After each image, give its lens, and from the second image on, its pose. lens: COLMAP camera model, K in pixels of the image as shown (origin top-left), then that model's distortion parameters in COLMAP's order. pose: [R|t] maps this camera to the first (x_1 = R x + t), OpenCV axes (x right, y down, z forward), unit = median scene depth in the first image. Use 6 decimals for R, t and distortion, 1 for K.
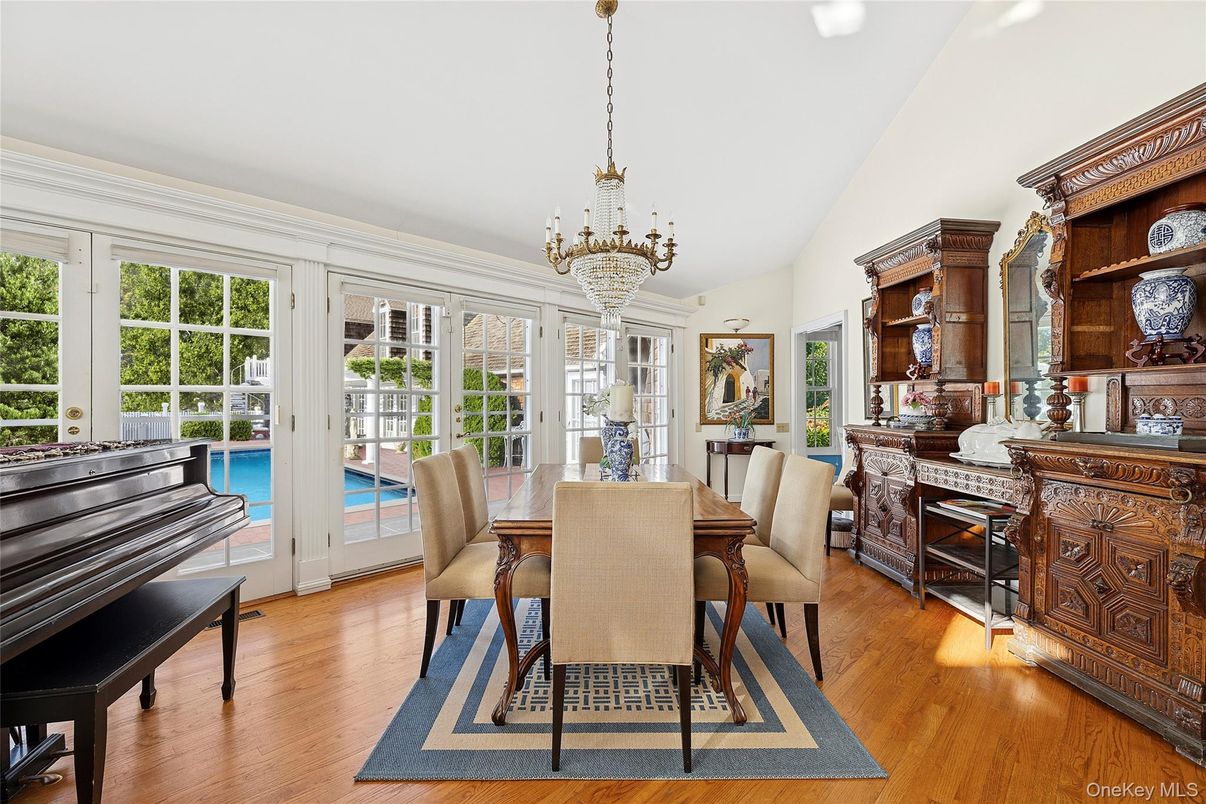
lens RADIAL K [[547.1, 0, 600.6], [0, 547.1, 403.2], [0, 0, 1]] dist [0.003953, 0.000077]
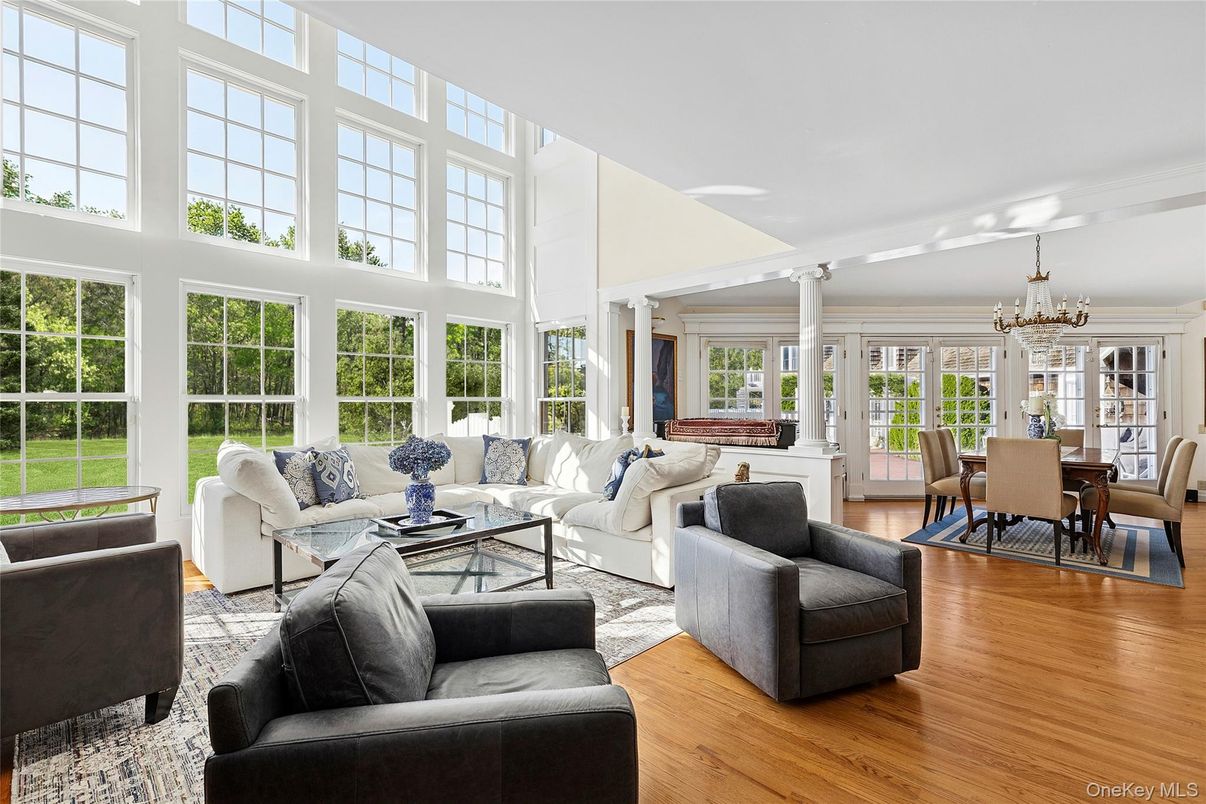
lens RADIAL K [[547.1, 0, 599.6], [0, 547.1, 402.6], [0, 0, 1]] dist [0.003953, 0.000077]
pose [[0.700035, -0.002936, -0.714102, 0.298484], [0.001271, 0.999995, -0.002866, -0.005968], [0.714107, 0.001099, 0.700035, -1.296822]]
